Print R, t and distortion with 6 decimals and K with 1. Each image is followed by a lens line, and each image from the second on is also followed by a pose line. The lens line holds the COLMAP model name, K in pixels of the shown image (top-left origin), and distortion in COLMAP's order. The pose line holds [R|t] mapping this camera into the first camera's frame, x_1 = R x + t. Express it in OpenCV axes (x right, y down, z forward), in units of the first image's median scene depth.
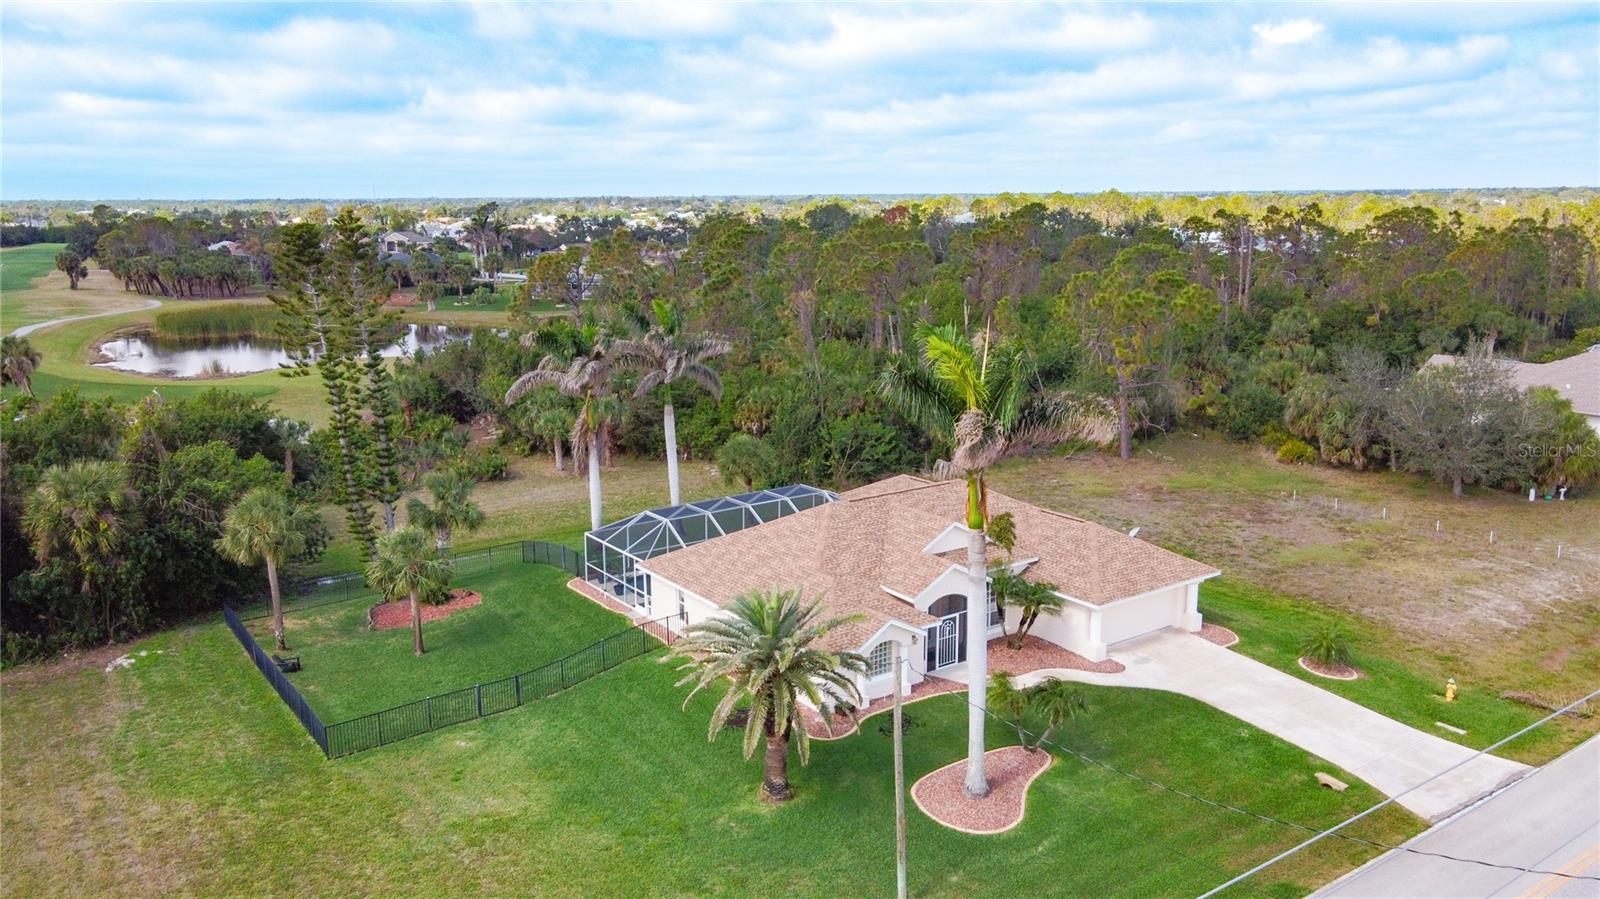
lens RADIAL K [[1235.7, 0, 800.0], [0, 1235.7, 449.5], [0, 0, 1]] dist [-0.008630, 0.047971]
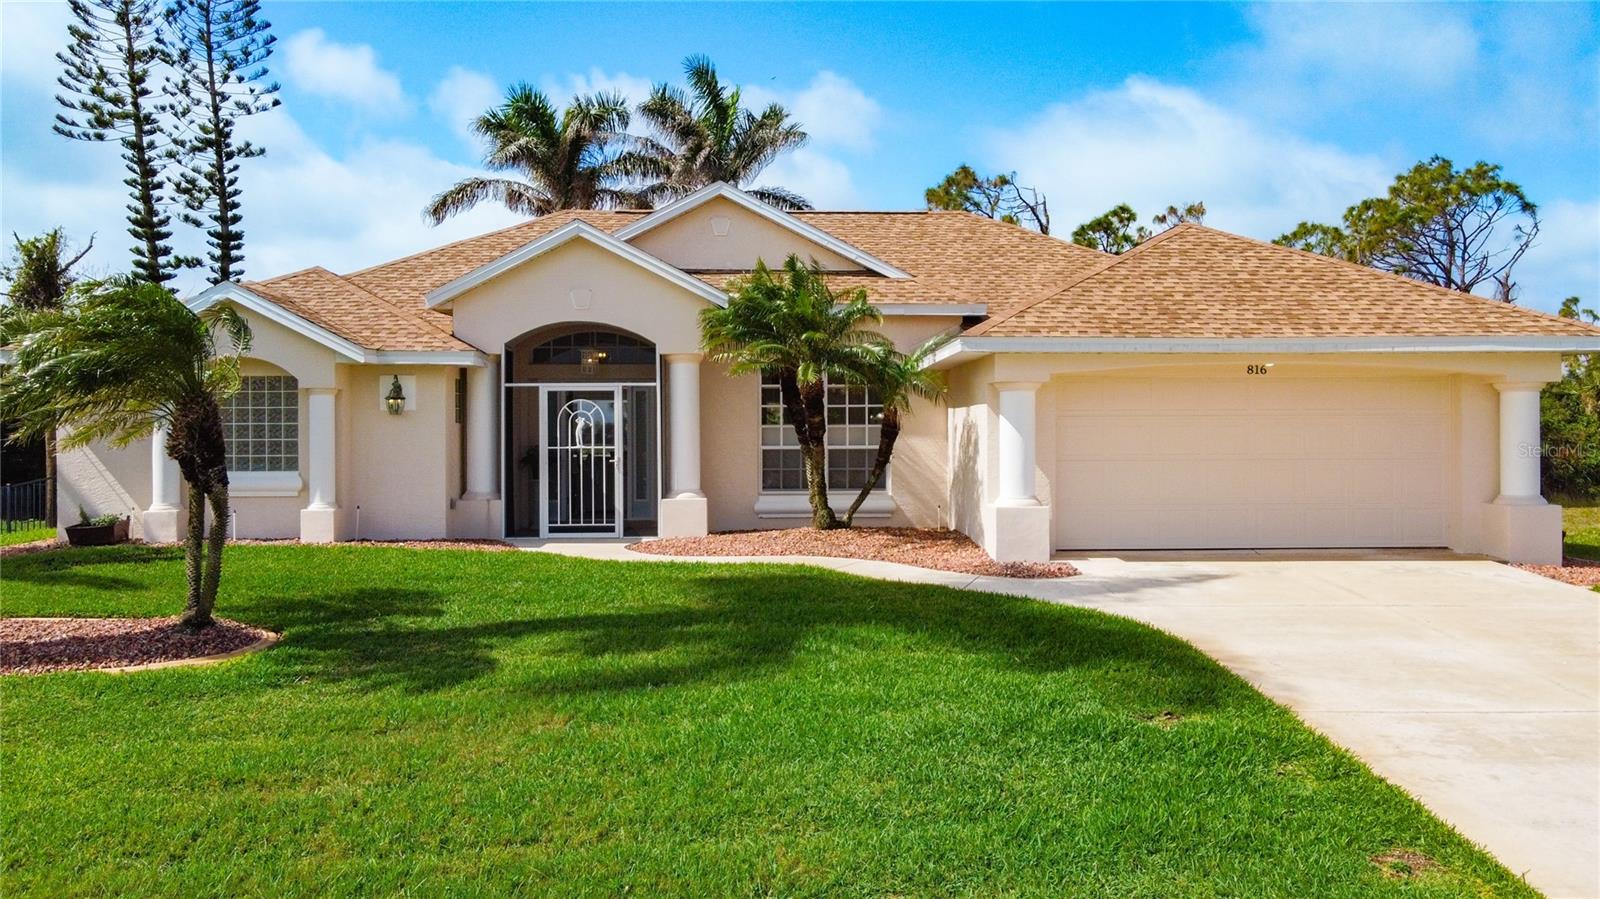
lens RADIAL K [[1360.2, 0, 800.0], [0, 1360.2, 449.5], [0, 0, 1]] dist [-0.001608, 0.010644]
pose [[0.830712, 0.008075, -0.556643, 0.384394], [-0.117014, 0.980090, -0.160410, 0.206442], [0.544265, 0.198389, 0.815118, 0.718010]]
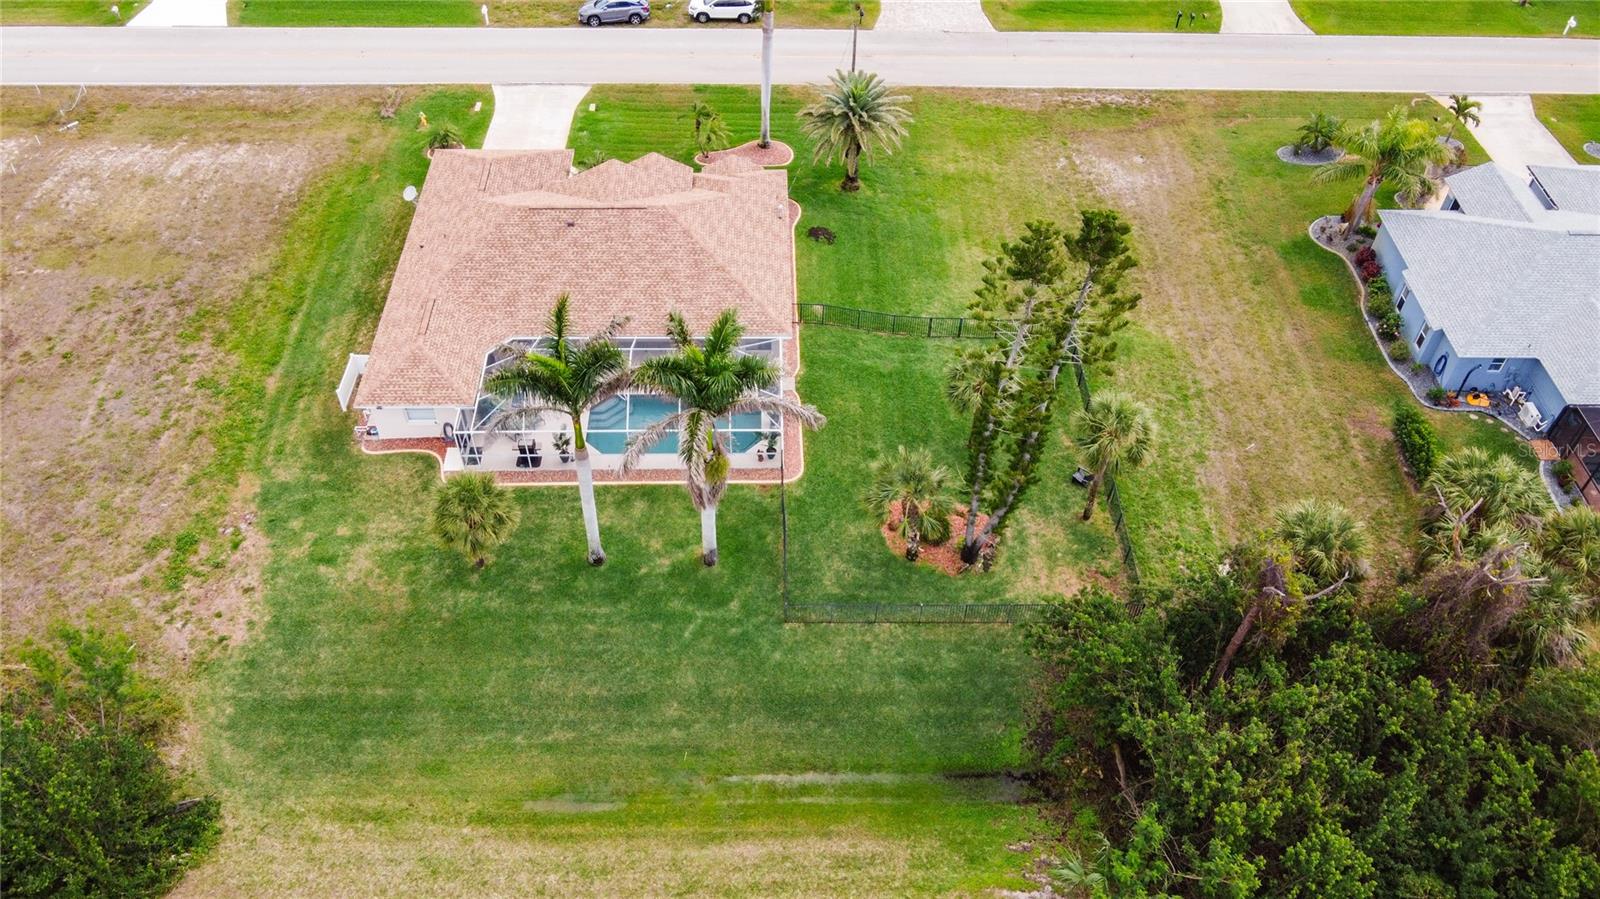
lens RADIAL K [[1235.7, 0, 800.0], [0, 1235.7, 449.5], [0, 0, 1]] dist [-0.008630, 0.047971]
pose [[-0.831473, -0.403442, 0.381953, -0.661872], [0.104236, 0.562009, 0.820537, -0.821219], [-0.545700, 0.722067, -0.425242, 1.706504]]
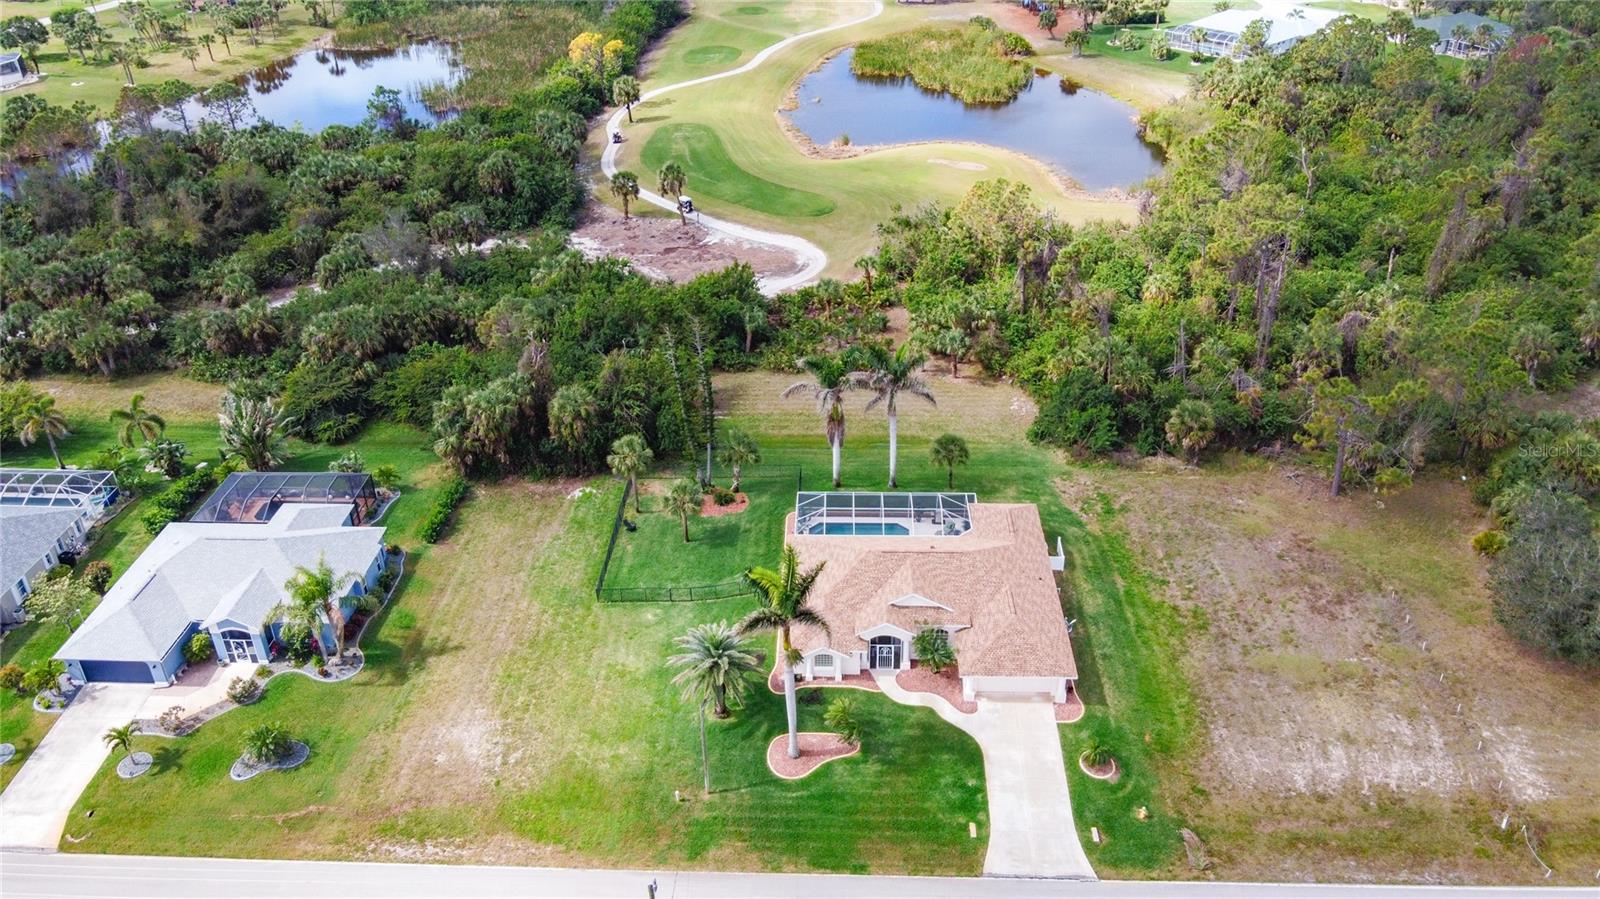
lens RADIAL K [[1235.7, 0, 800.0], [0, 1235.7, 449.5], [0, 0, 1]] dist [-0.008630, 0.047971]
pose [[0.795526, 0.309585, -0.520861, 0.841216], [-0.116758, 0.921833, 0.369584, -0.745075], [0.594564, -0.233199, 0.769488, -0.346212]]
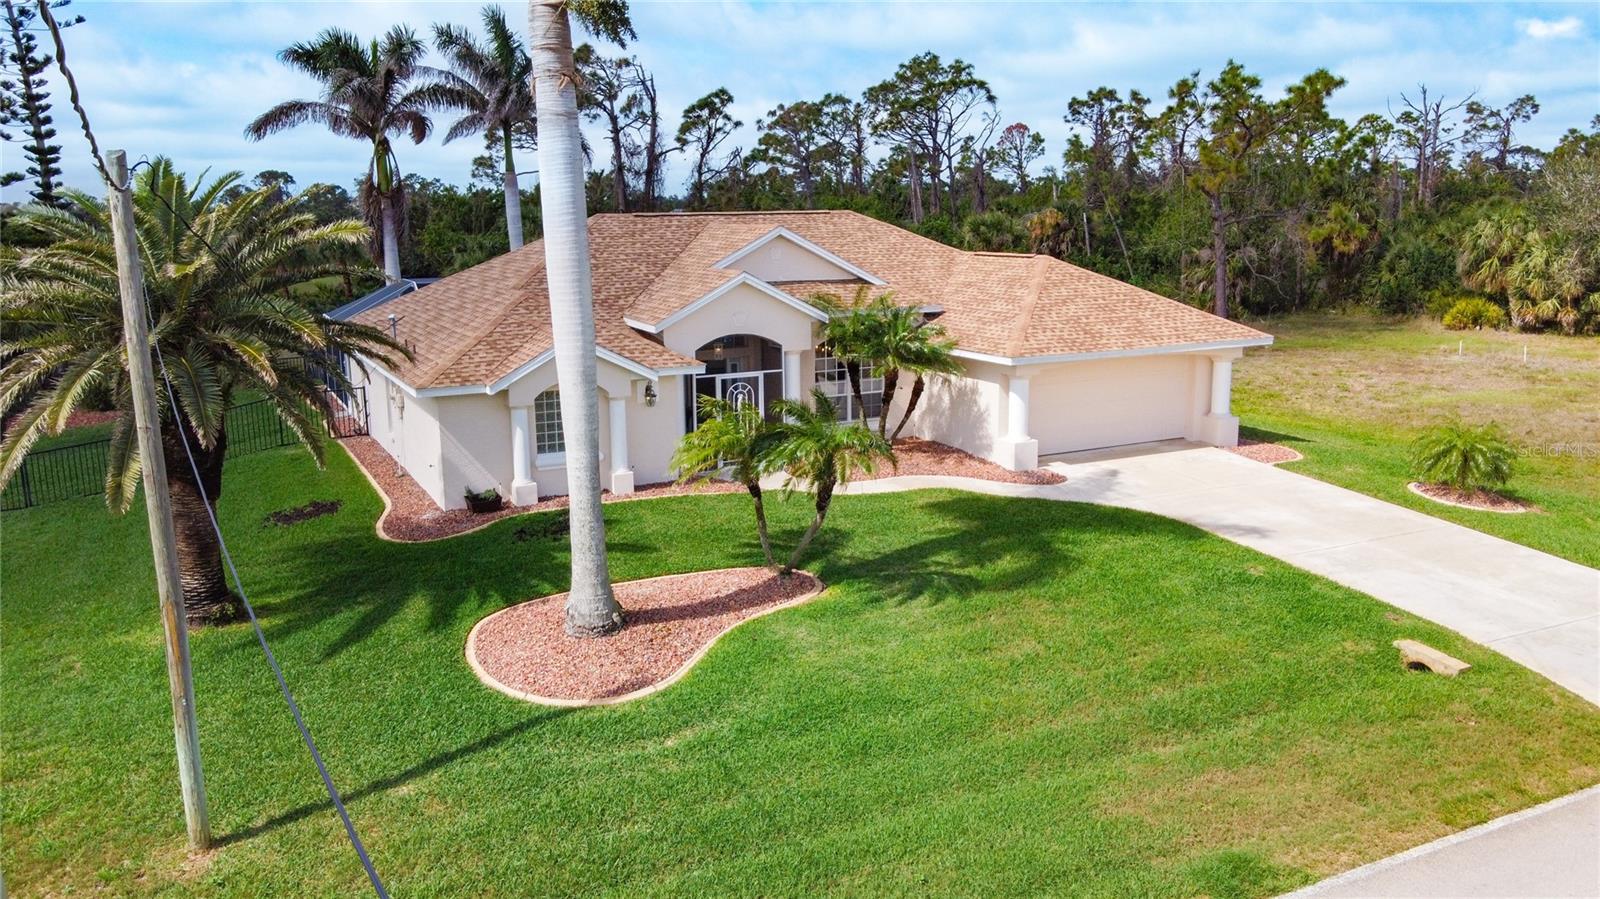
lens RADIAL K [[1235.7, 0, 800.0], [0, 1235.7, 449.5], [0, 0, 1]] dist [-0.008630, 0.047971]
pose [[0.989522, 0.023545, -0.142451, 0.225956], [-0.024556, 0.999684, -0.005343, 0.170452], [0.142280, 0.008785, 0.989787, 0.446757]]
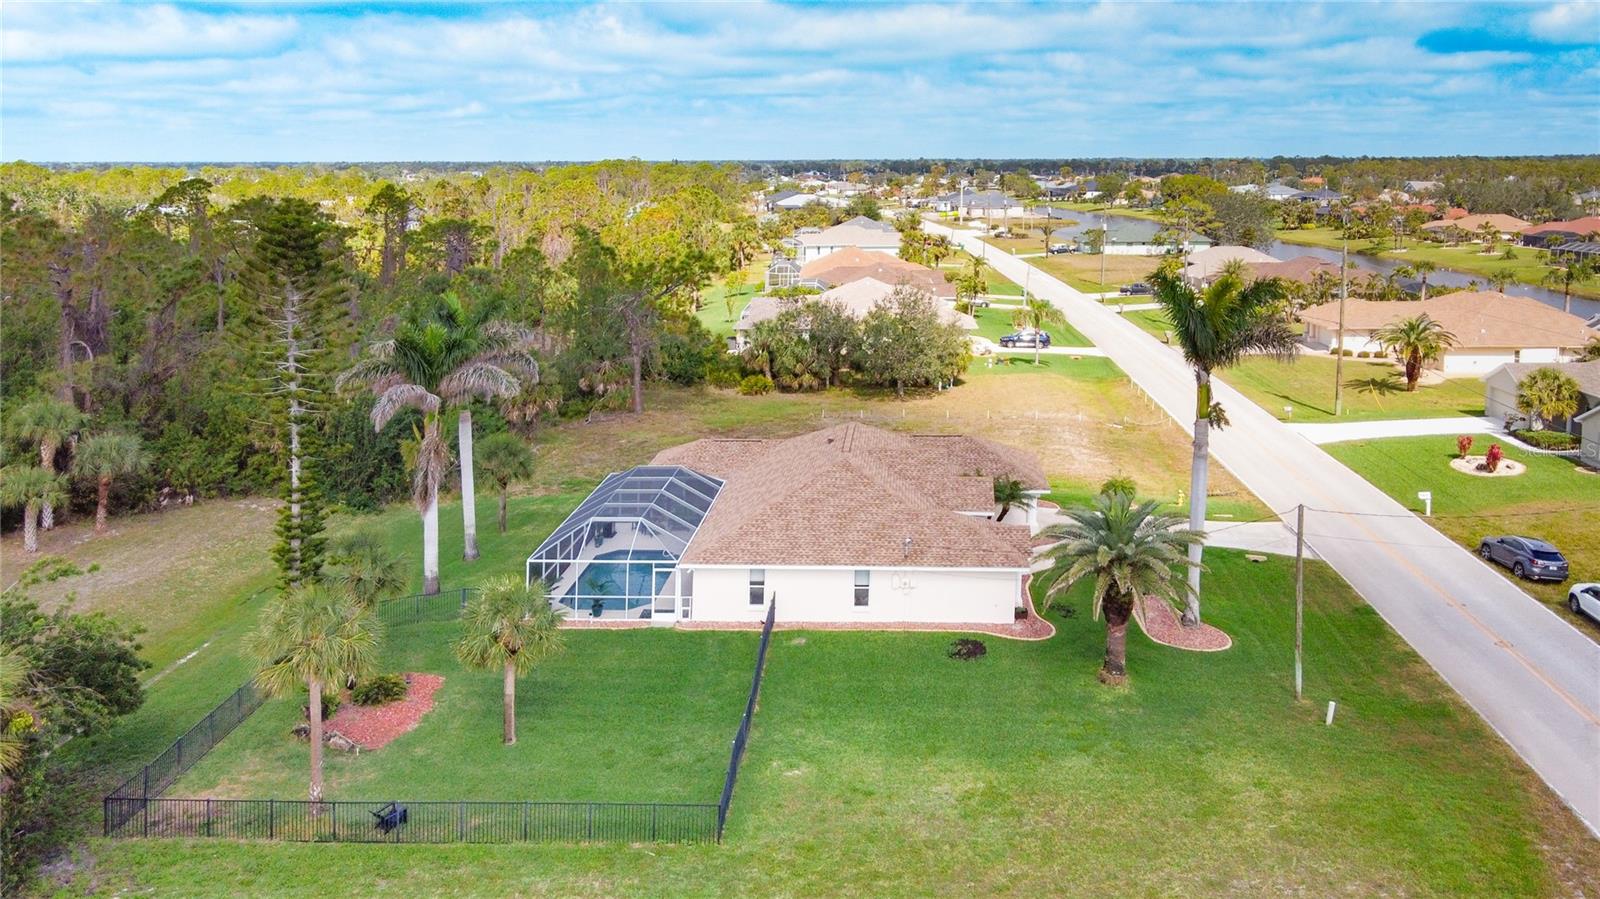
lens RADIAL K [[1235.7, 0, 800.0], [0, 1235.7, 449.5], [0, 0, 1]] dist [-0.008630, 0.047971]
pose [[0.627539, -0.176022, 0.758427, -0.852348], [0.160151, 0.982461, 0.095506, -0.080418], [-0.761936, 0.061529, 0.644723, 0.354569]]
